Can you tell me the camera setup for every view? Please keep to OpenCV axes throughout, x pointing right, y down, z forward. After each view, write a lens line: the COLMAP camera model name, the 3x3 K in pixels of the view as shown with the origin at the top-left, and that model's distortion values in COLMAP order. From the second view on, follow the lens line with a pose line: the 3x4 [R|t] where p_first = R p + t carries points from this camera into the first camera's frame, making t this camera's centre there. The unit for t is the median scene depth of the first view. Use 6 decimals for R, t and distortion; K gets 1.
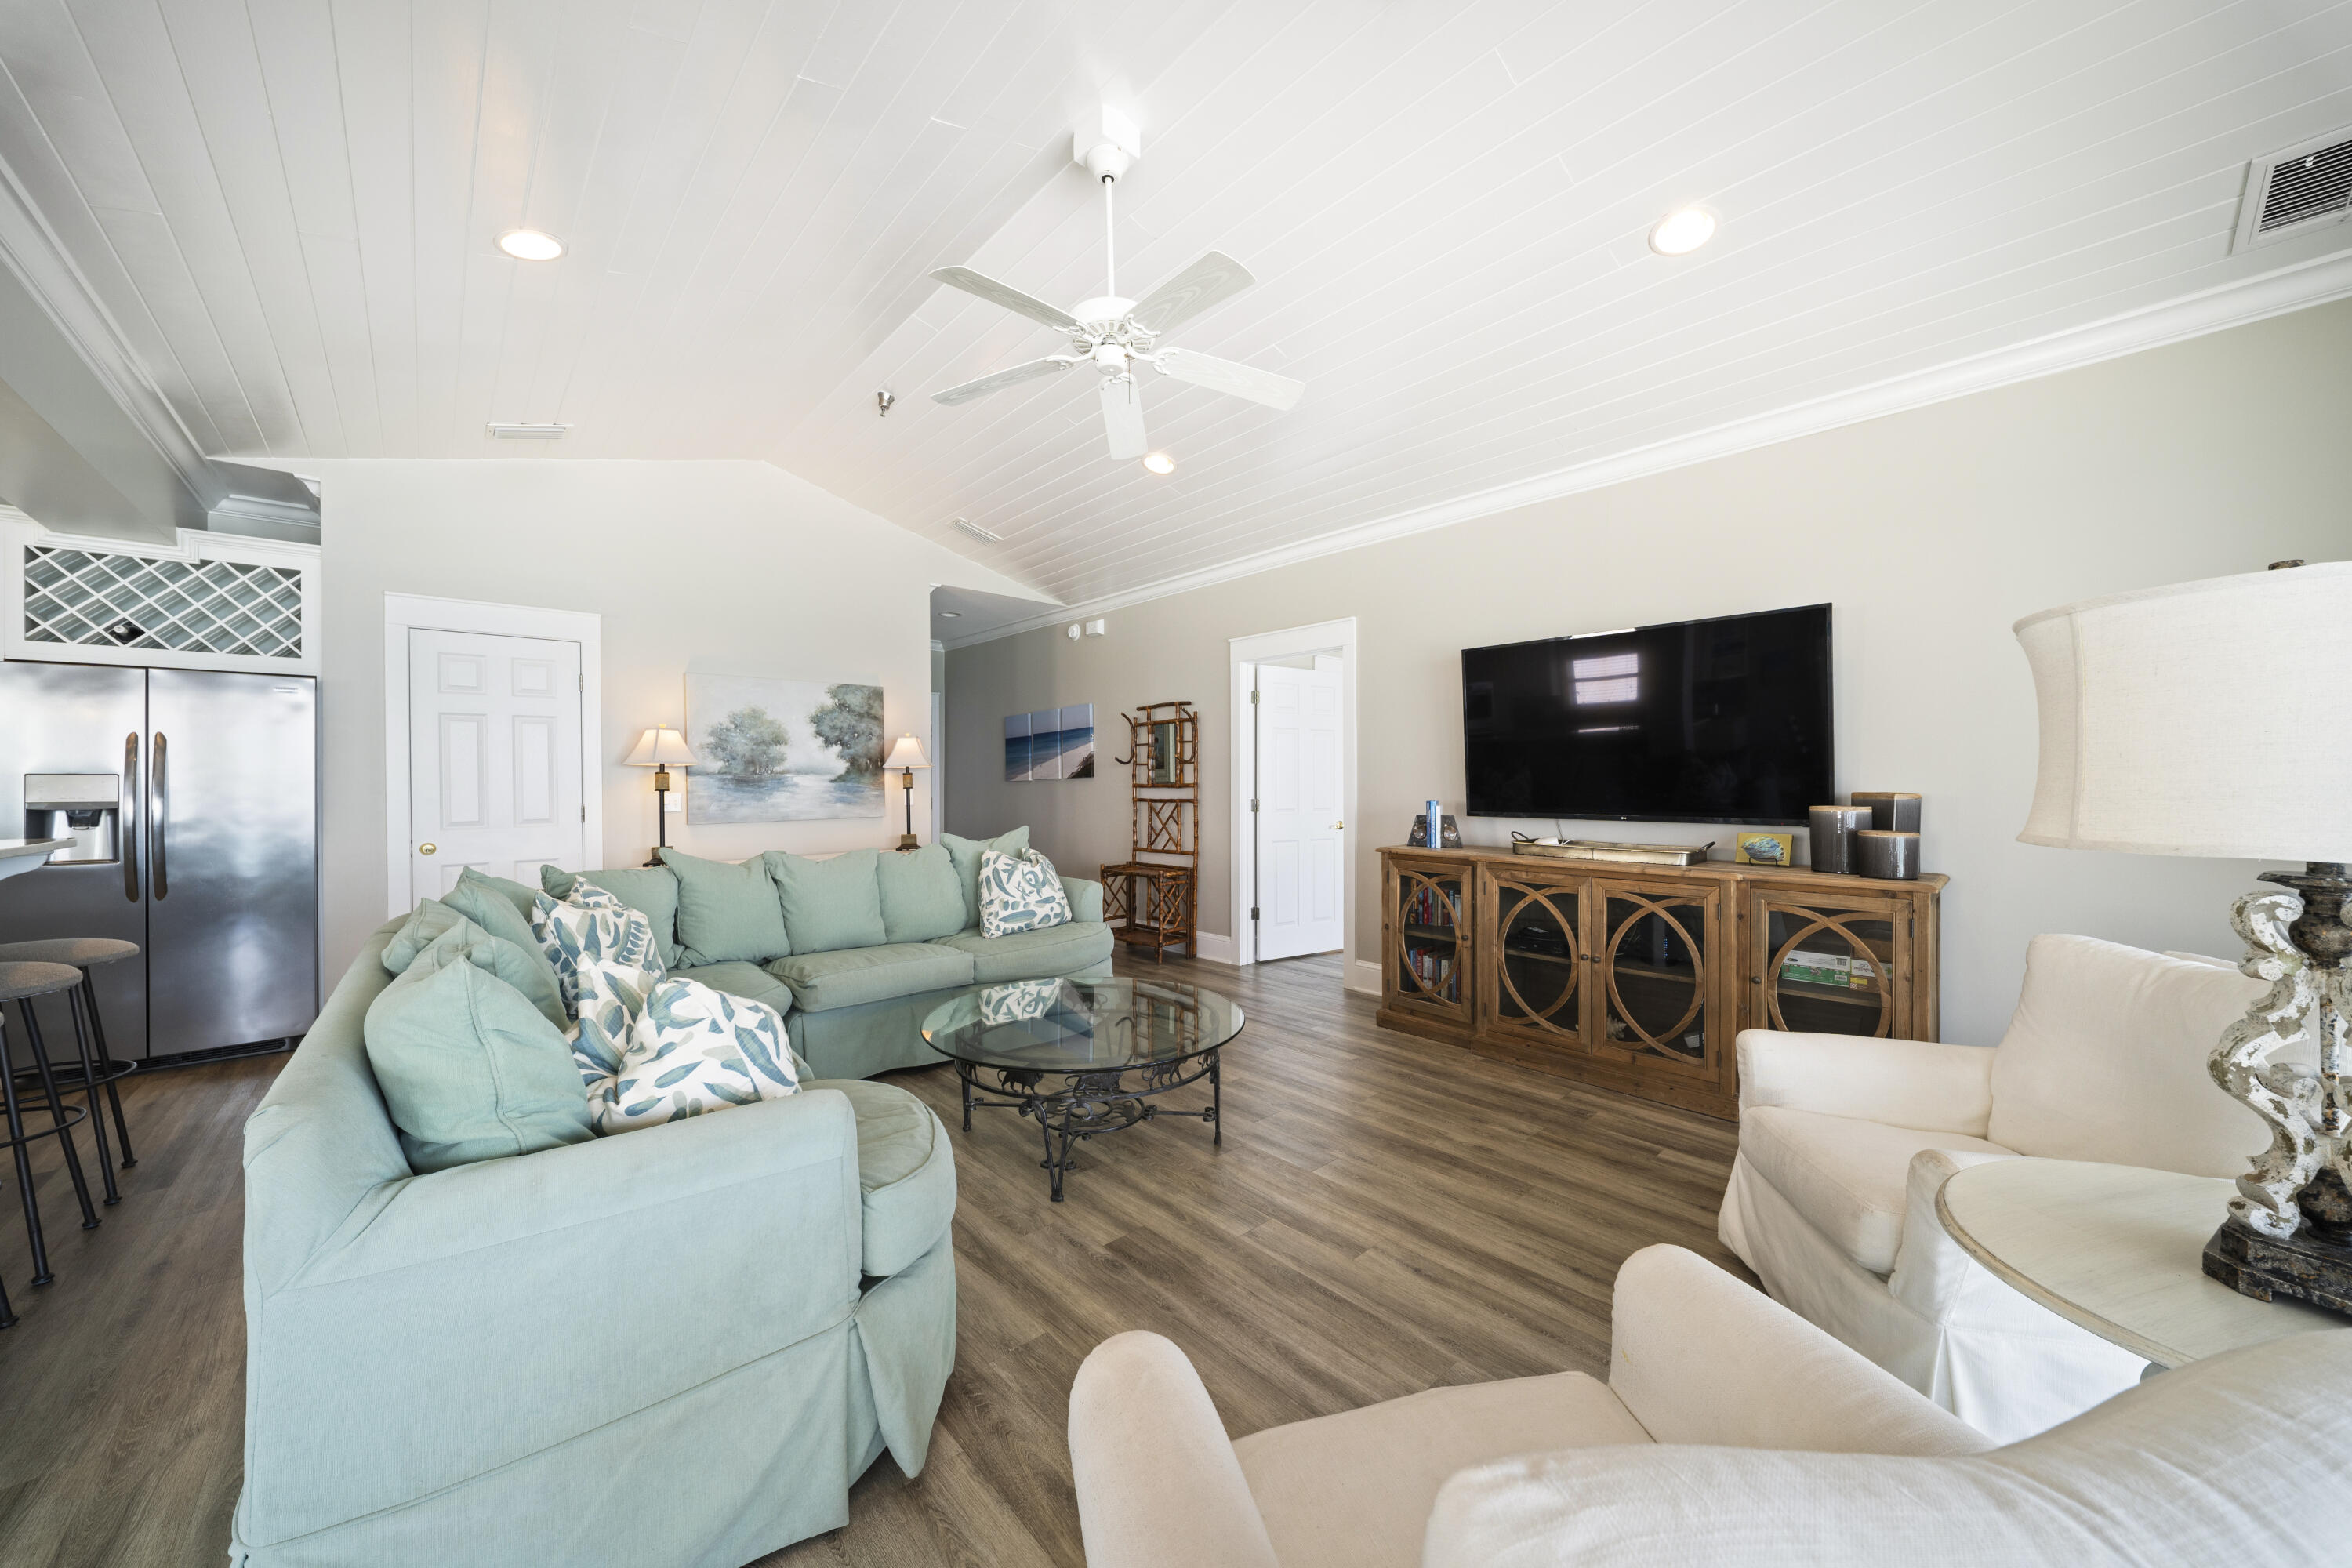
lens RADIAL K [[817.9, 0, 1163.9], [0, 817.9, 784.4], [0, 0, 1]] dist [0.009074, -0.004937]
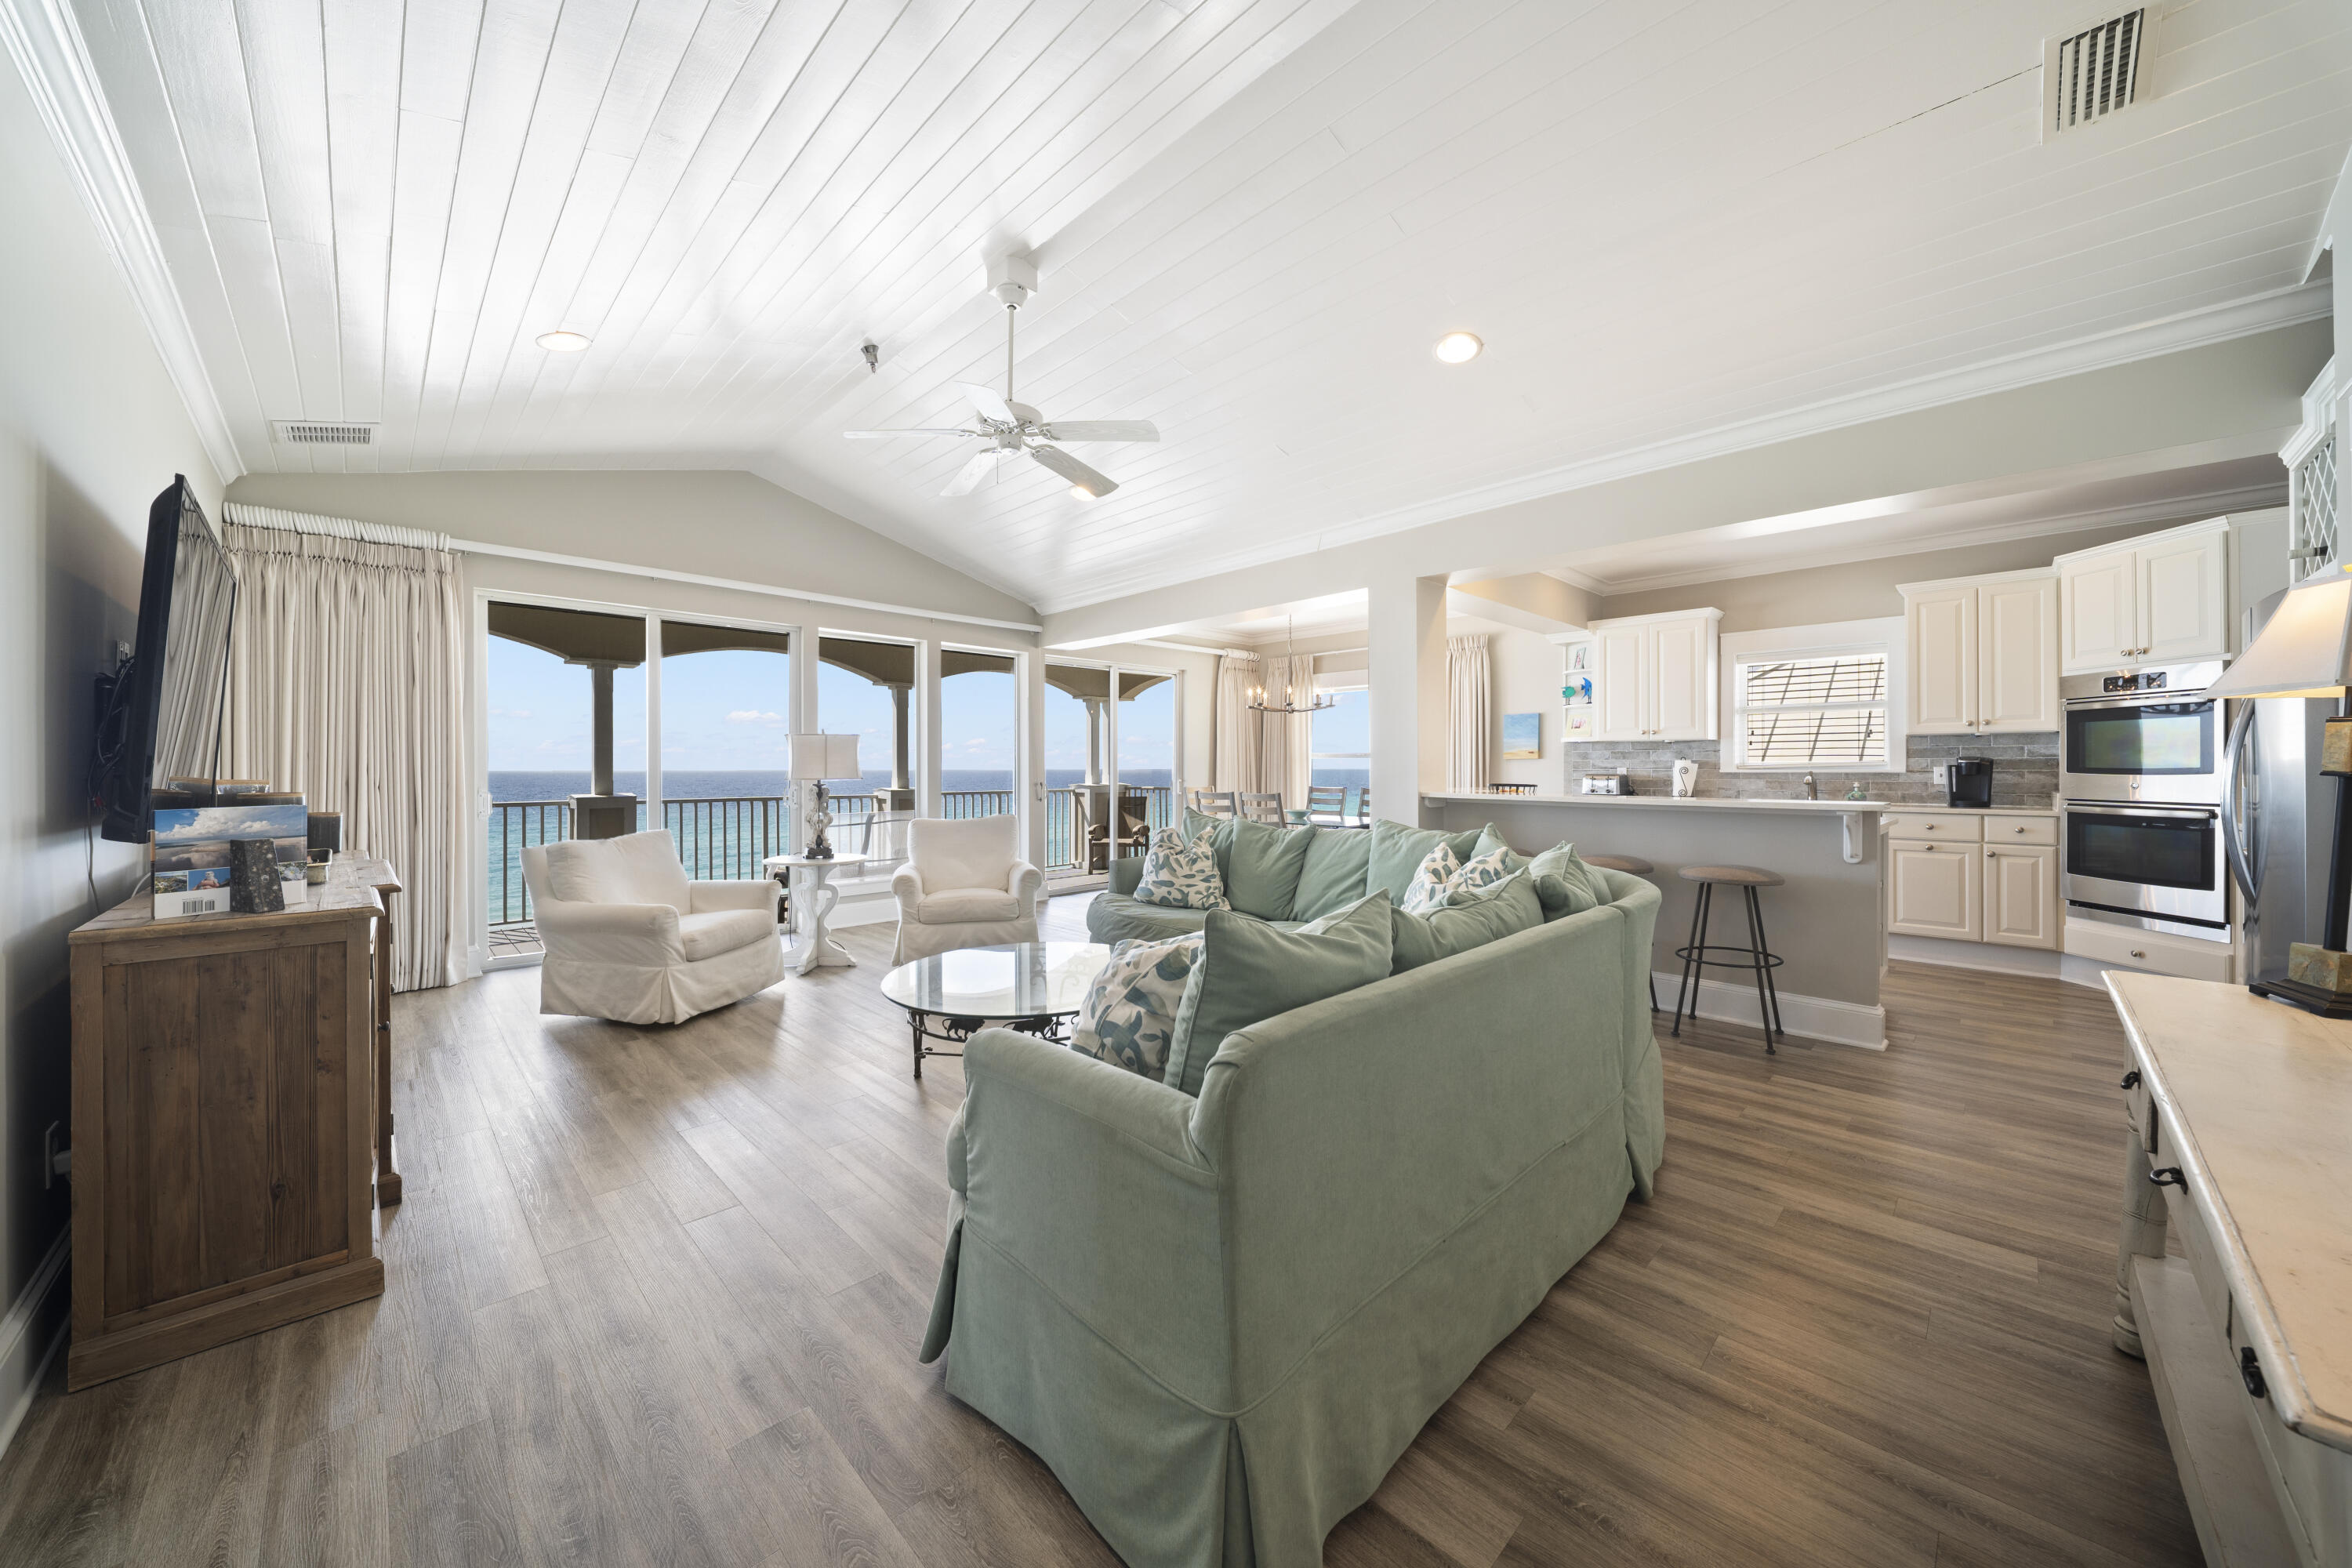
lens RADIAL K [[816.6, 0, 1164.6], [0, 816.6, 770.5], [0, 0, 1]] dist [0.008205, -0.005115]
pose [[-0.999220, 0.008381, -0.038582, -0.166532], [0.008200, 0.999955, 0.004849, 0.001086], [0.038621, 0.004529, -0.999244, 1.496833]]
